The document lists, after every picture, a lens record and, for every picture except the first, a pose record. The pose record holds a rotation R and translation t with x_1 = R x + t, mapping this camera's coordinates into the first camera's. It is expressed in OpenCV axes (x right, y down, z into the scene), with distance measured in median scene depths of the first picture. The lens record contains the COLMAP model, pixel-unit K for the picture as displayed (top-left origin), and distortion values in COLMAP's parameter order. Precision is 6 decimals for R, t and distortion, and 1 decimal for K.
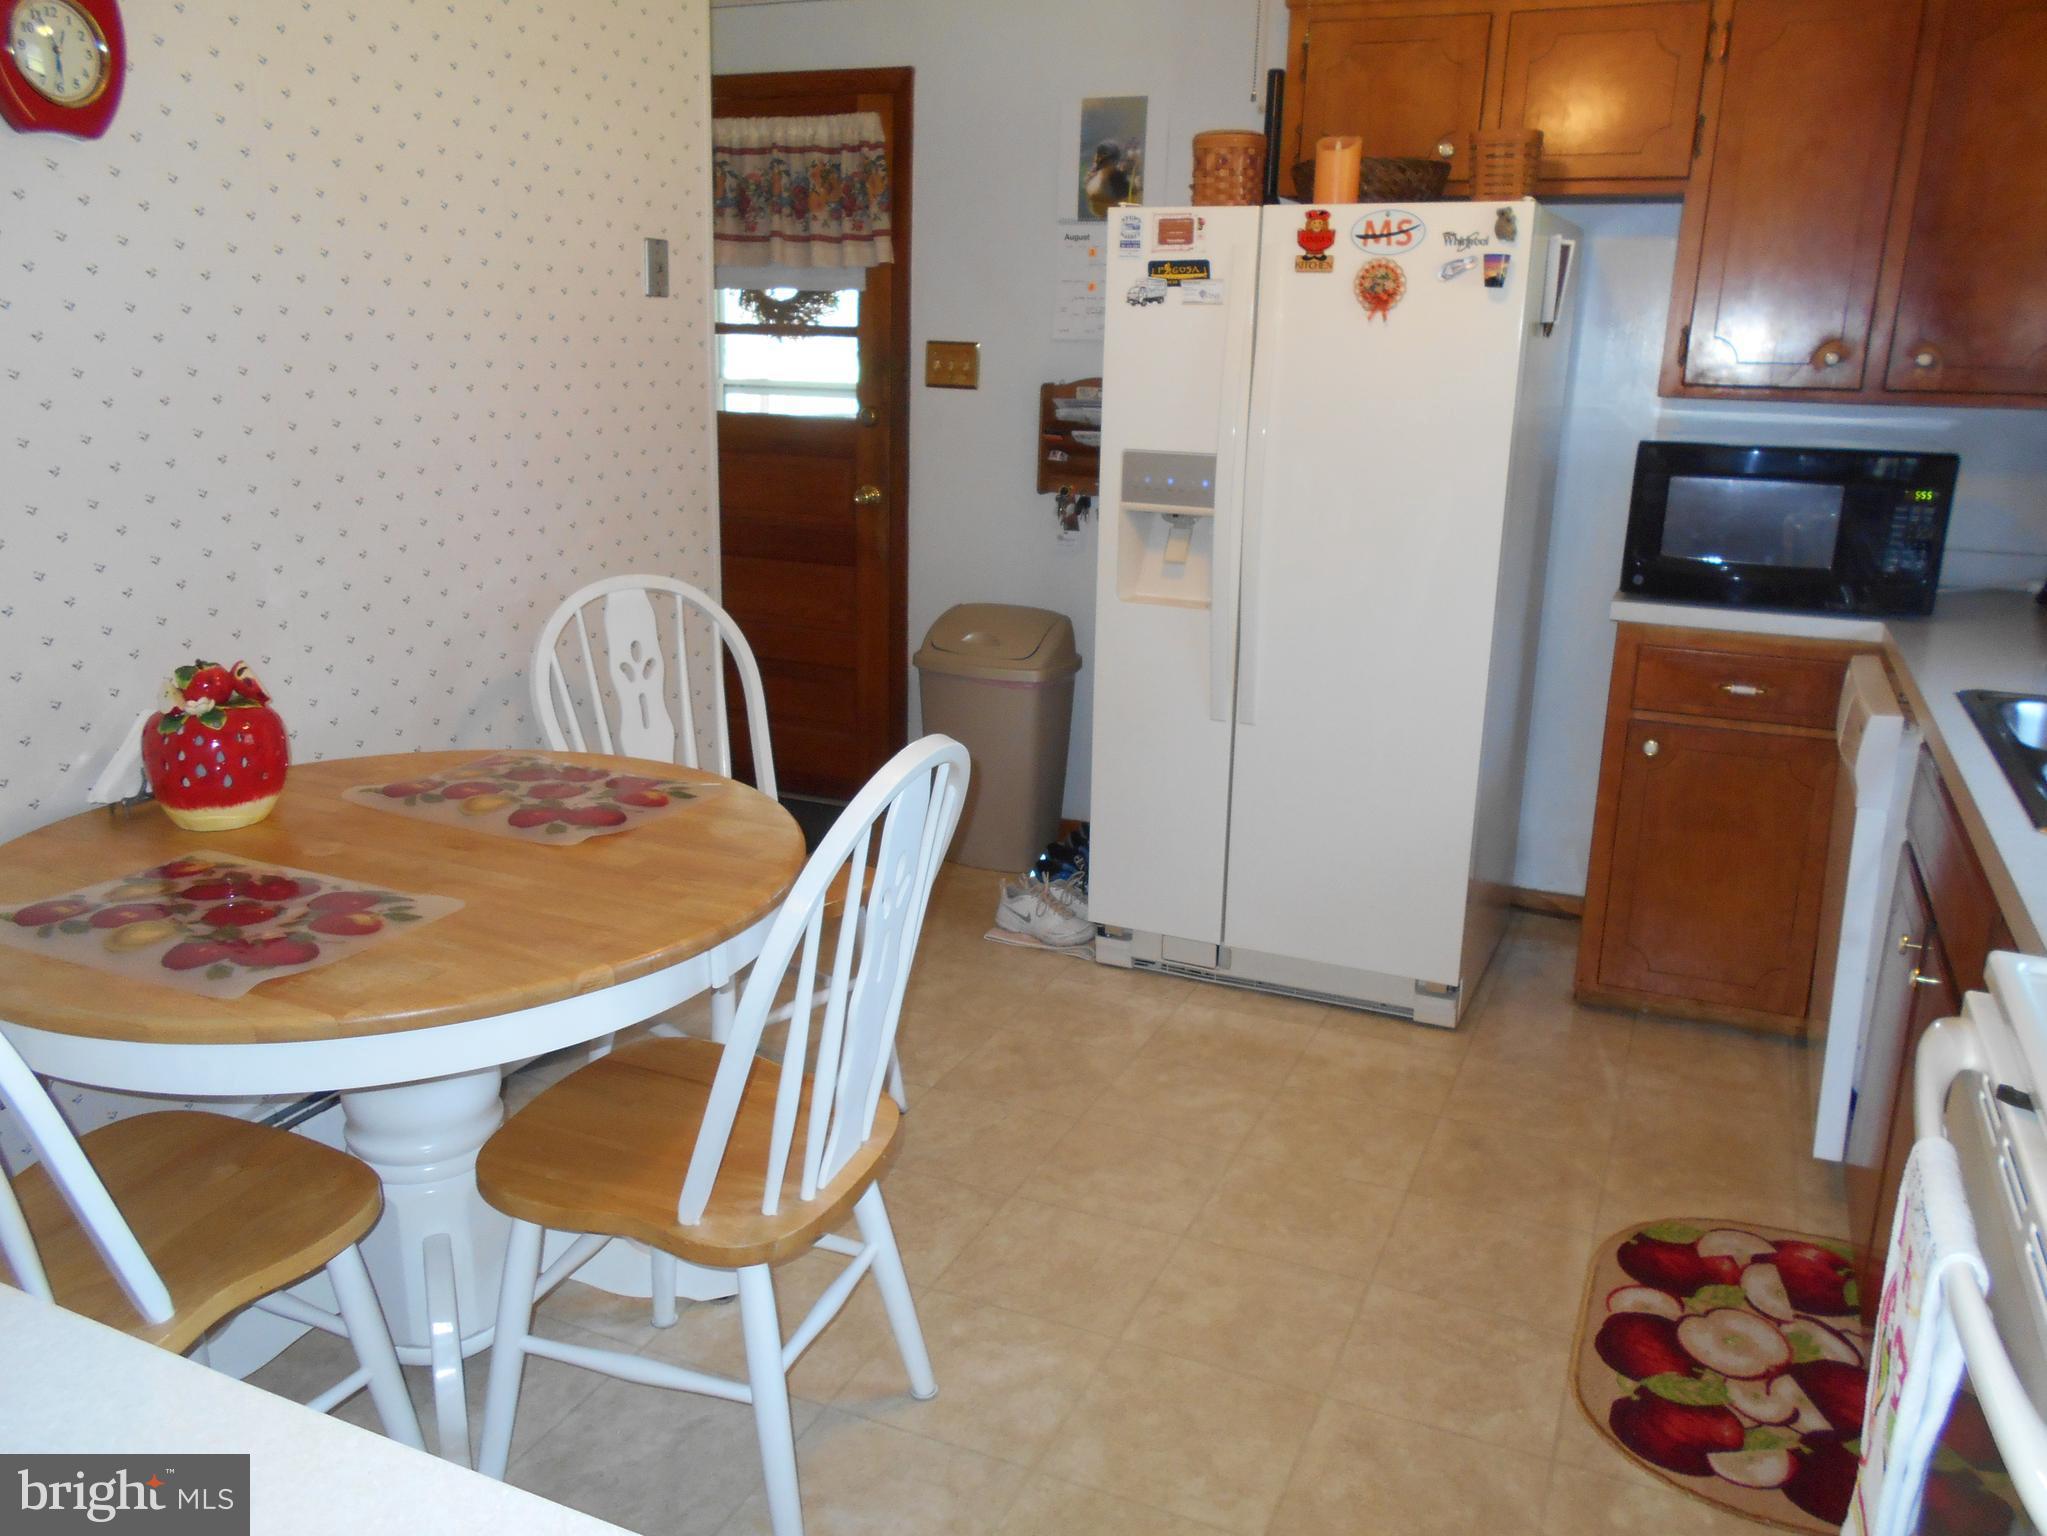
lens RADIAL K [[1572.2, 0, 1023.5], [0, 1572.2, 768.0], [0, 0, 1]] dist [0.040653, 0.003457]
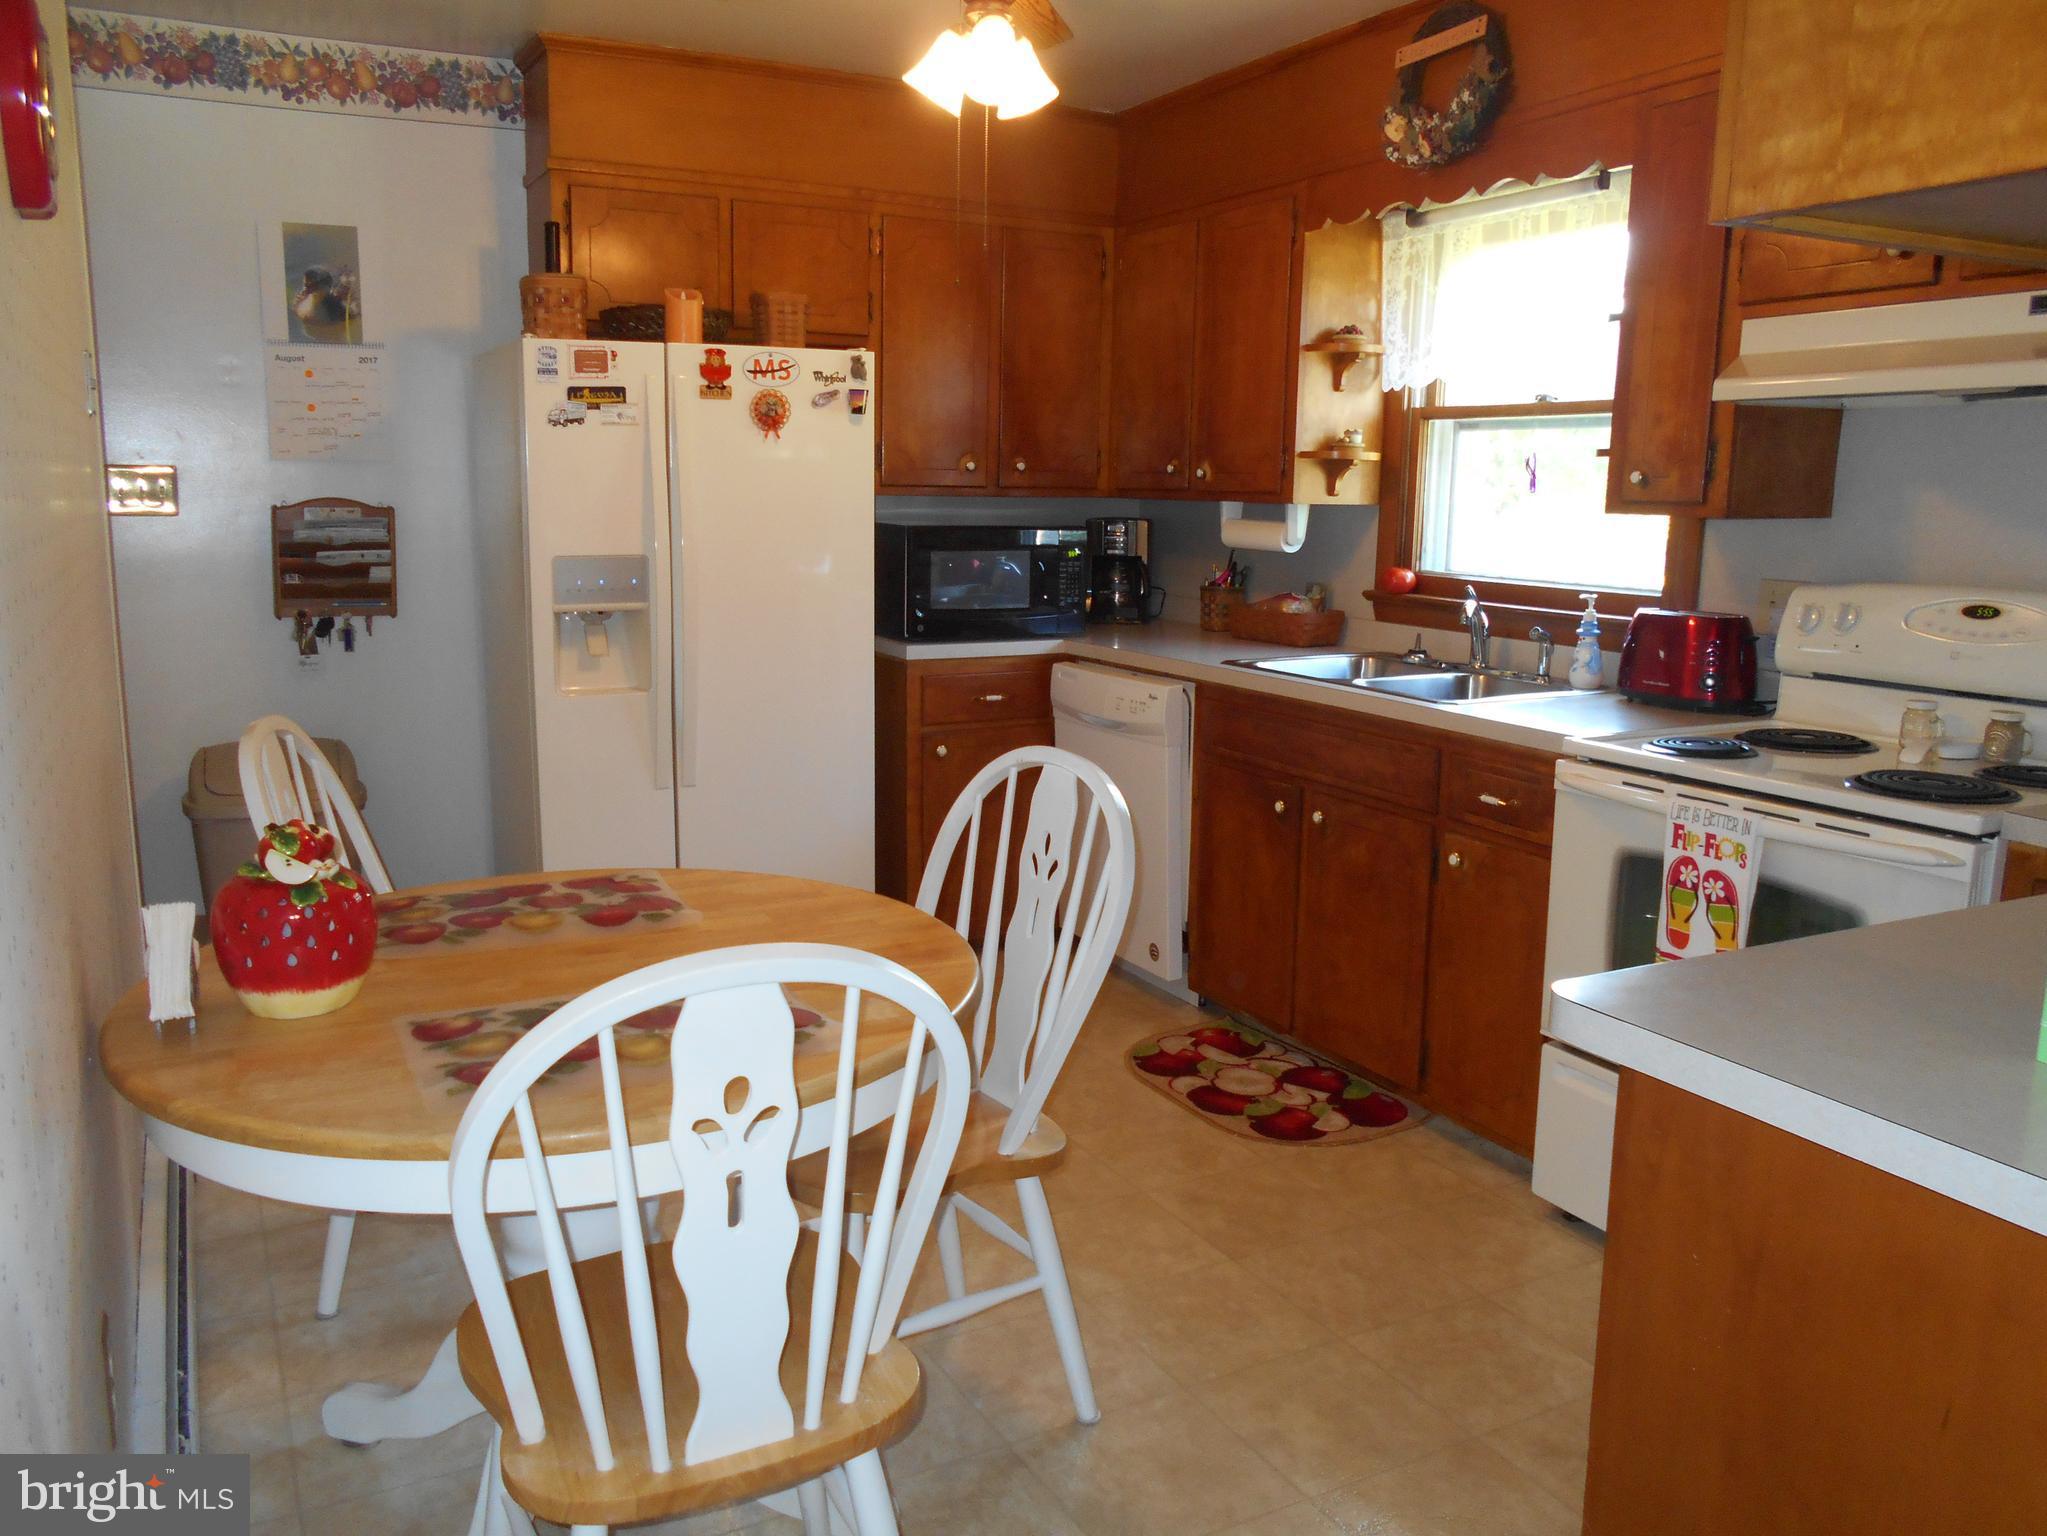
lens RADIAL K [[1583.3, 0, 1012.6], [0, 1583.3, 790.4], [0, 0, 1]] dist [-0.014029, 0.009372]
pose [[0.637405, -0.172502, 0.750971, -0.608547], [0.216441, 0.975461, 0.040359, -0.022641], [-0.739505, 0.136816, 0.659101, 0.079890]]
